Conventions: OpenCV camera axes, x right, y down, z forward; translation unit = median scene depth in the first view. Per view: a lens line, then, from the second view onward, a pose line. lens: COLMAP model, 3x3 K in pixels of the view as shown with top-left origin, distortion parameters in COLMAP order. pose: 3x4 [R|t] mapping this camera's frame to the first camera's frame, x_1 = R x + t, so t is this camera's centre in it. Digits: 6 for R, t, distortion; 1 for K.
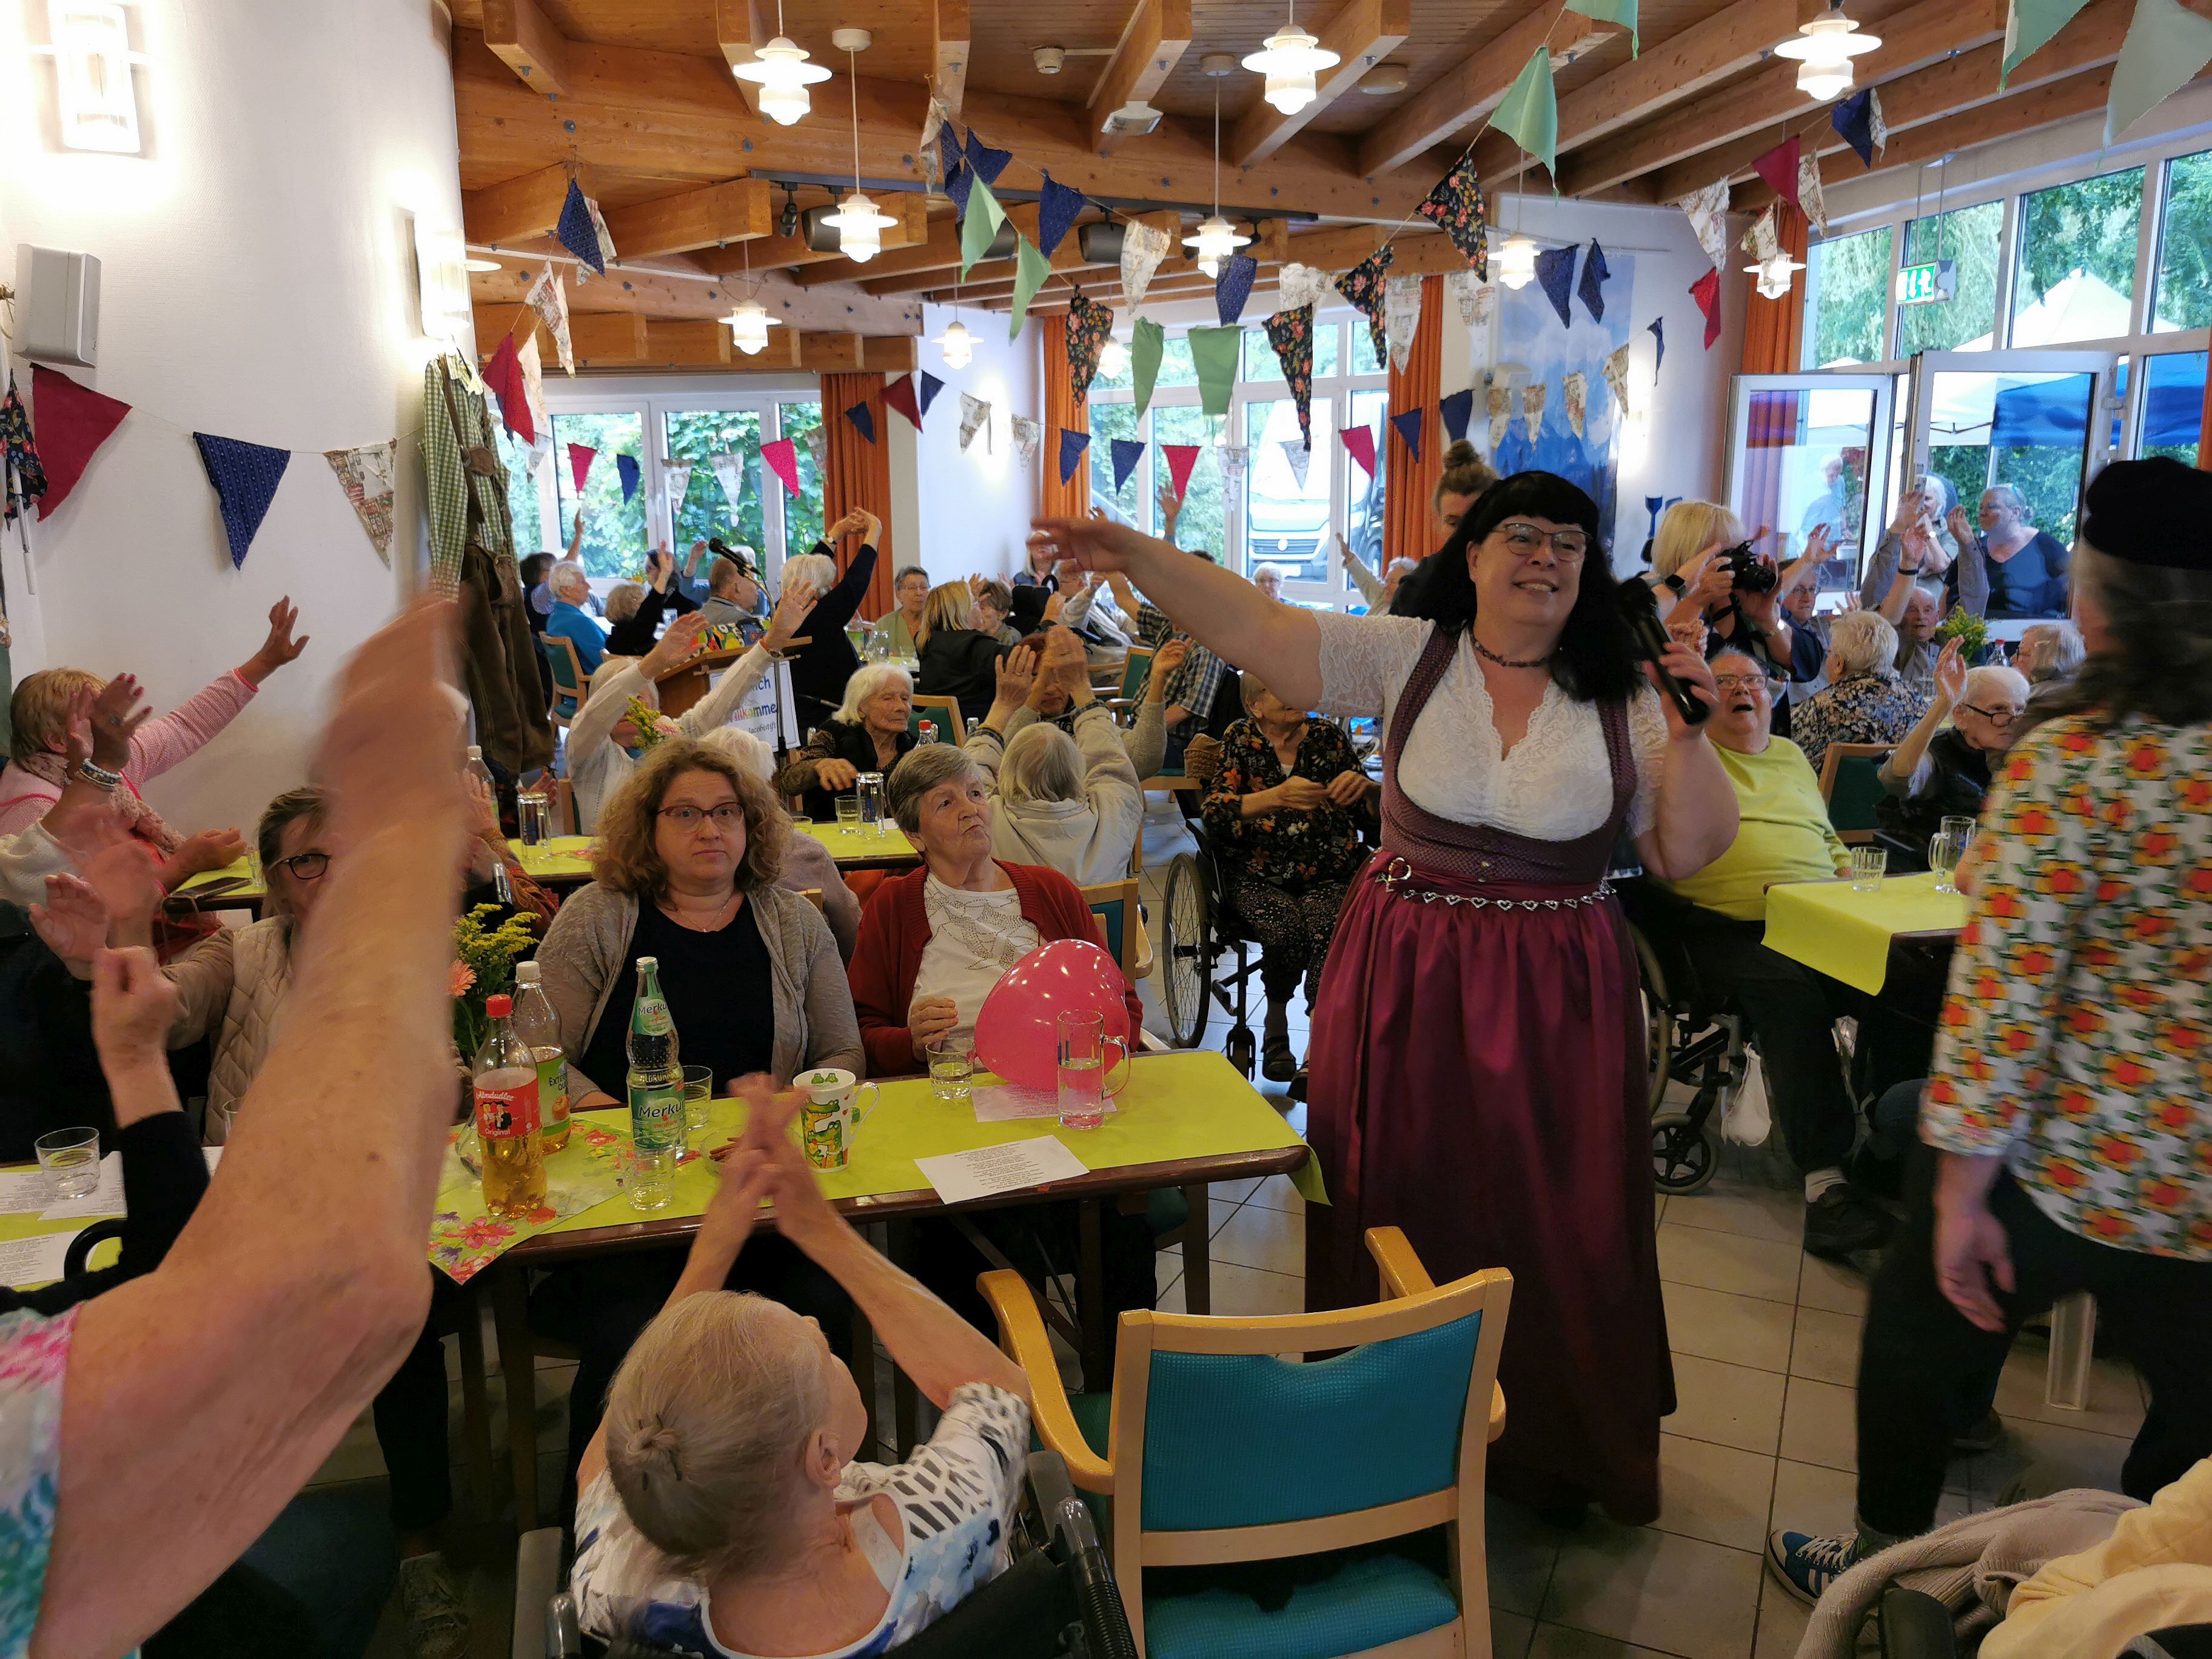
lens RADIAL K [[1689.4, 0, 1114.4], [0, 1689.4, 829.2], [0, 0, 1]] dist [0.072239, -0.103091]
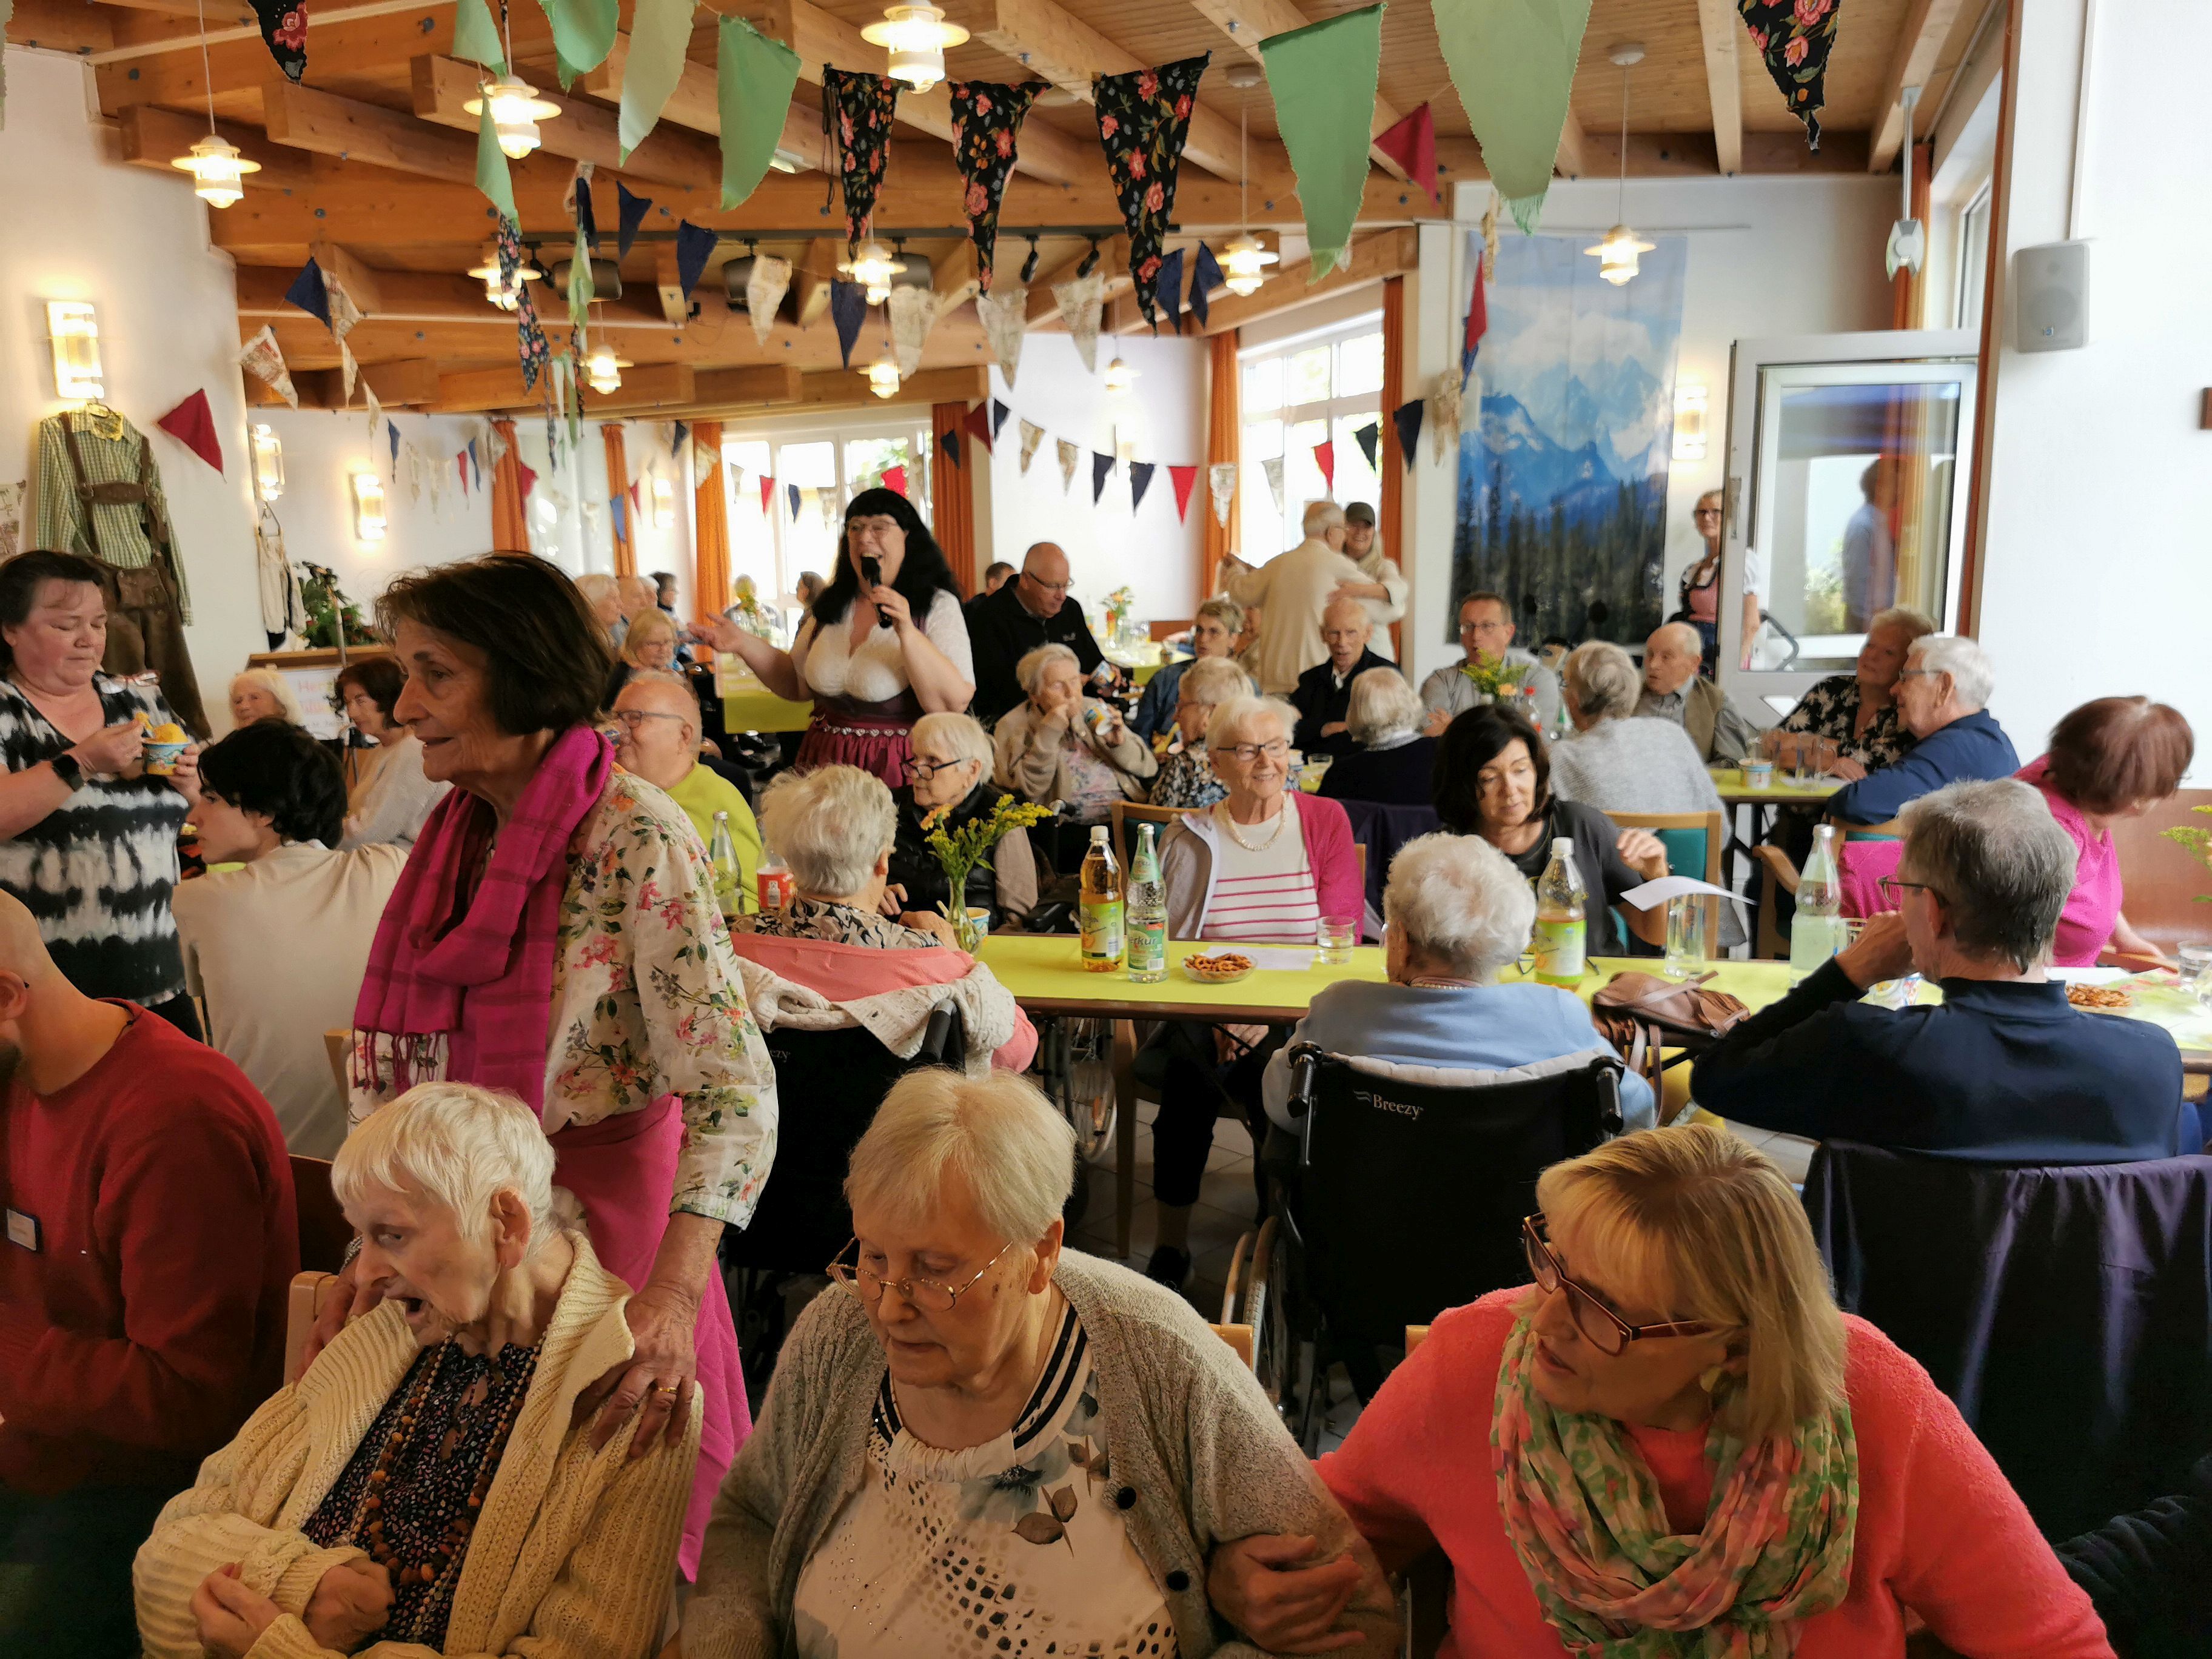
lens RADIAL K [[1689.4, 0, 1114.4], [0, 1689.4, 829.2], [0, 0, 1]] dist [0.072239, -0.103091]
pose [[0.898913, 0.076239, -0.431442, 0.828062], [-0.079838, 0.996760, 0.009792, -0.044826], [0.430791, 0.025644, 0.902087, 0.200358]]
